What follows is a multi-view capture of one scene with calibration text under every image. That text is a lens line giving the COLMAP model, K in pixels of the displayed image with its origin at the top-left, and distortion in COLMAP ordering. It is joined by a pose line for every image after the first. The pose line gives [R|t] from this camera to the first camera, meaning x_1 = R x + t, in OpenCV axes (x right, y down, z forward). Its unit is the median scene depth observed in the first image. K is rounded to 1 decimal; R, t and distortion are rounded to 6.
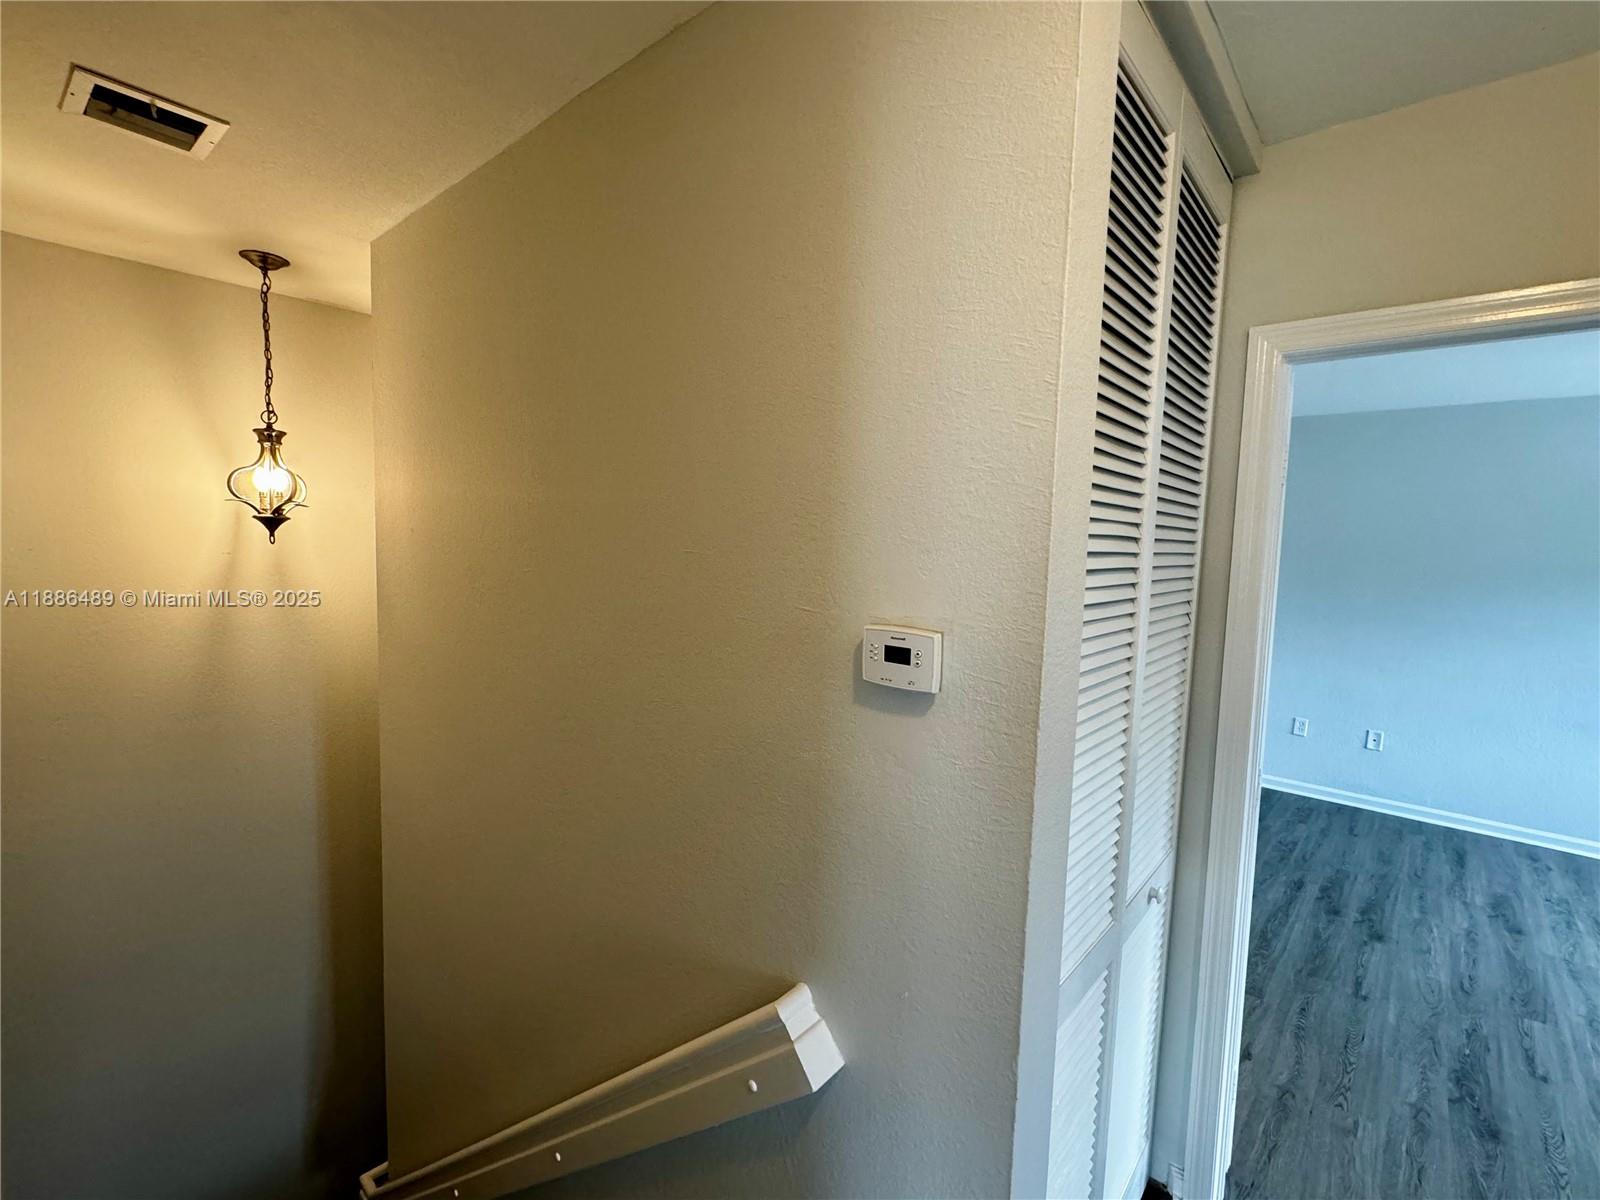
lens RADIAL K [[707.0, 0, 795.2], [0, 707.0, 598.1], [0, 0, 1]] dist [-0.002112, 0.000417]
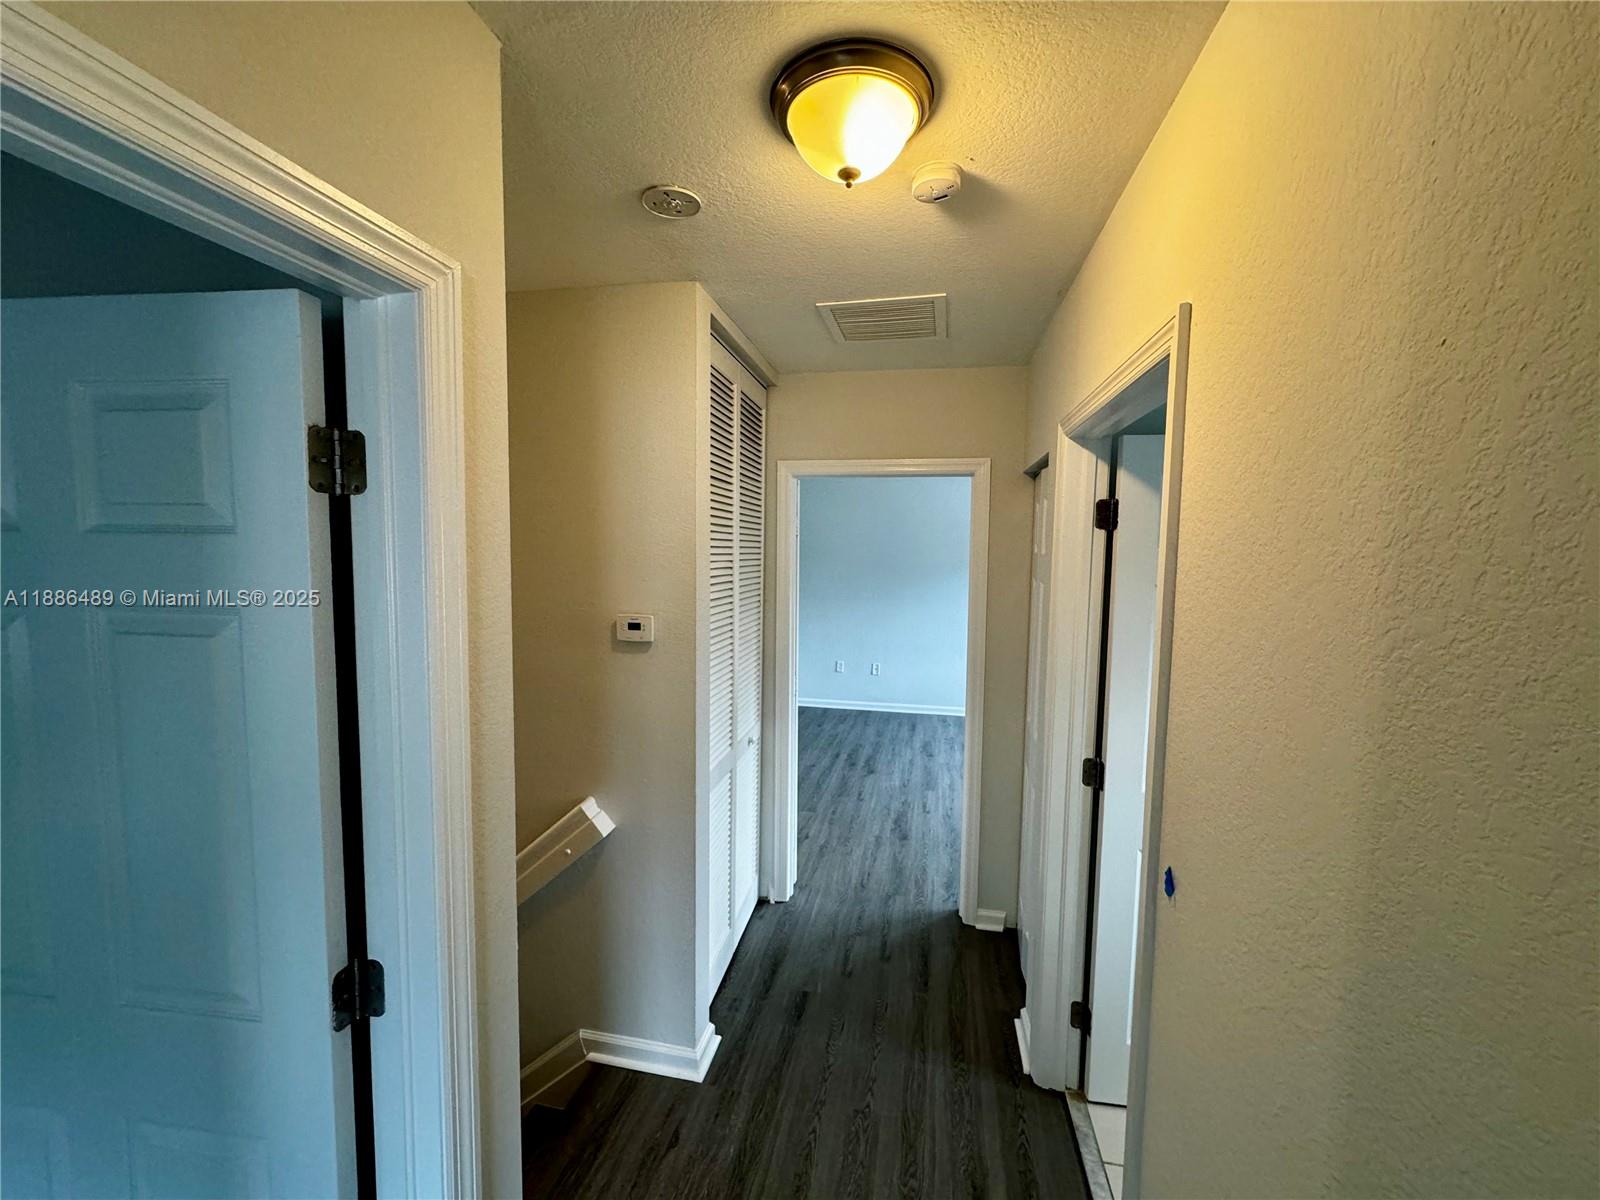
lens RADIAL K [[635.0, 0, 796.2], [0, 635.0, 597.2], [0, 0, 1]] dist [-0.001119, -0.000035]
pose [[0.864709, -0.055709, 0.499175, -0.154474], [0.055324, 0.998347, 0.015581, -0.006044], [-0.499217, 0.014143, 0.866361, -0.377580]]
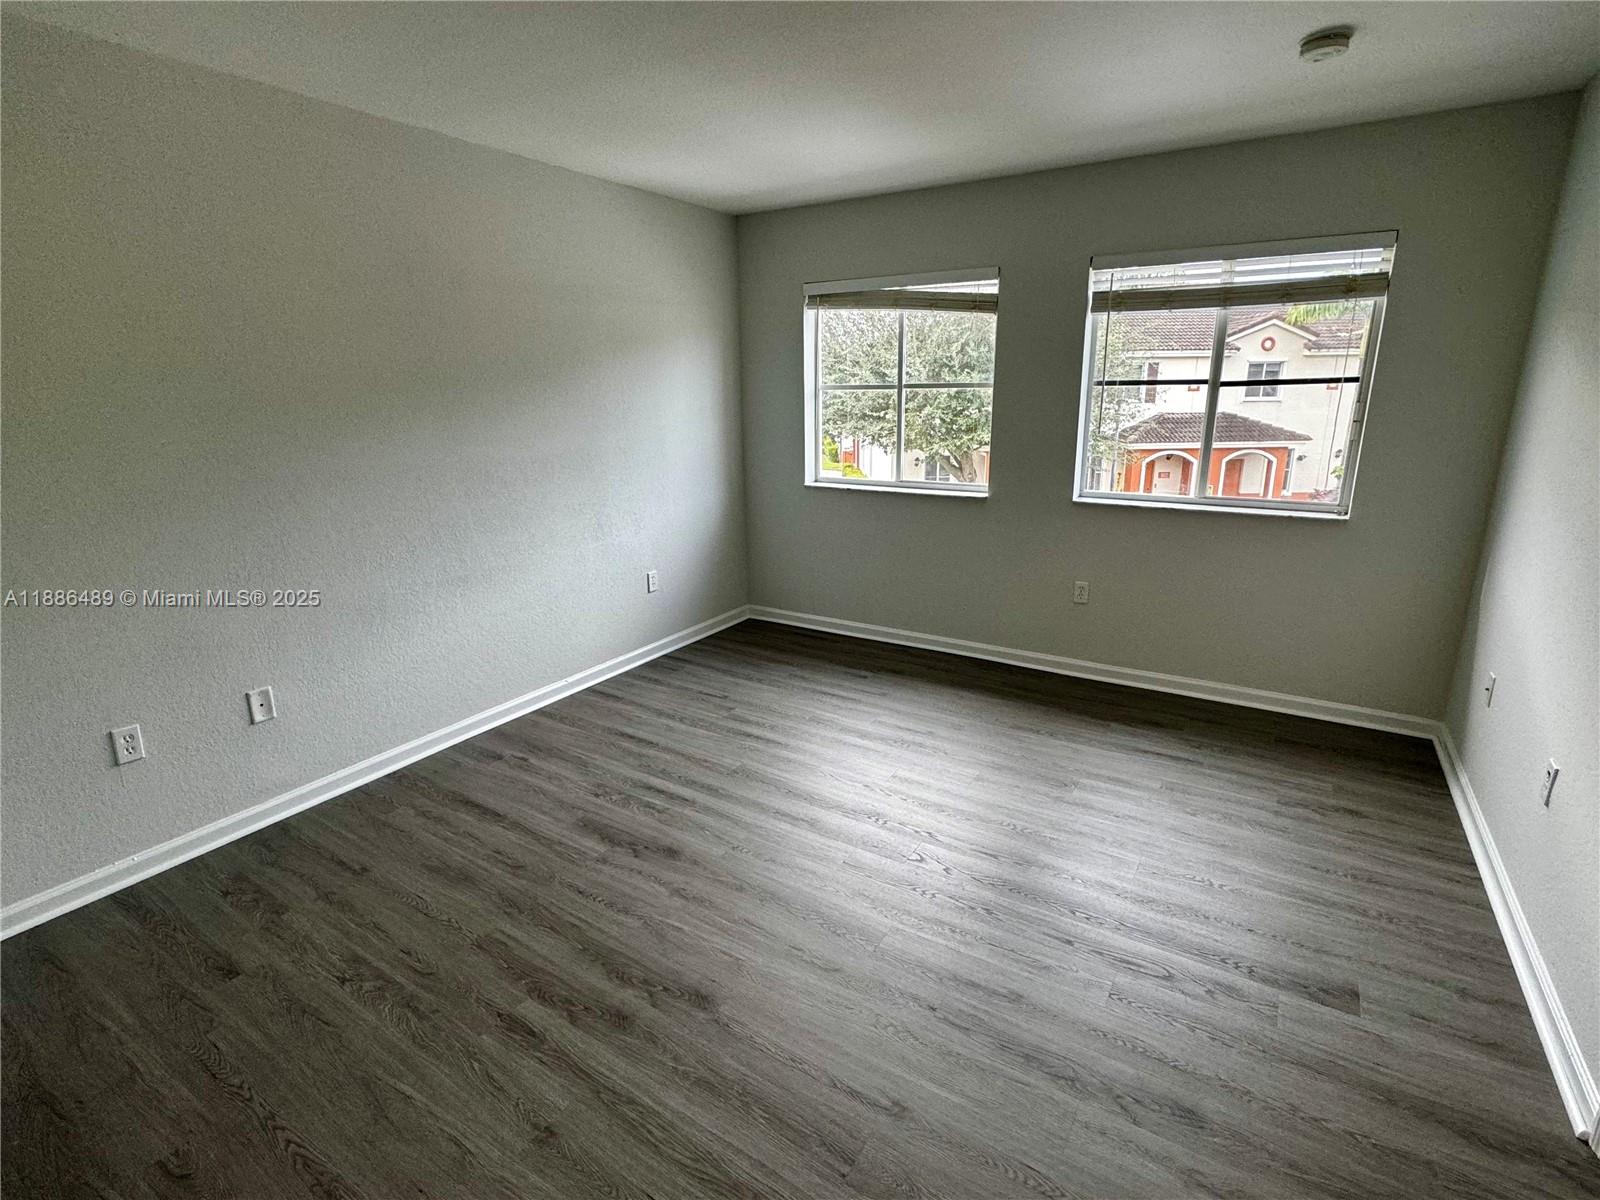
lens RADIAL K [[782.1, 0, 798.7], [0, 782.1, 592.8], [0, 0, 1]] dist [0.006817, 0.000745]
pose [[-0.157494, -0.283943, 0.945818, 0.313445], [0.095406, 0.948916, 0.300760, -0.055008], [-0.982900, 0.137605, -0.122359, 1.099569]]
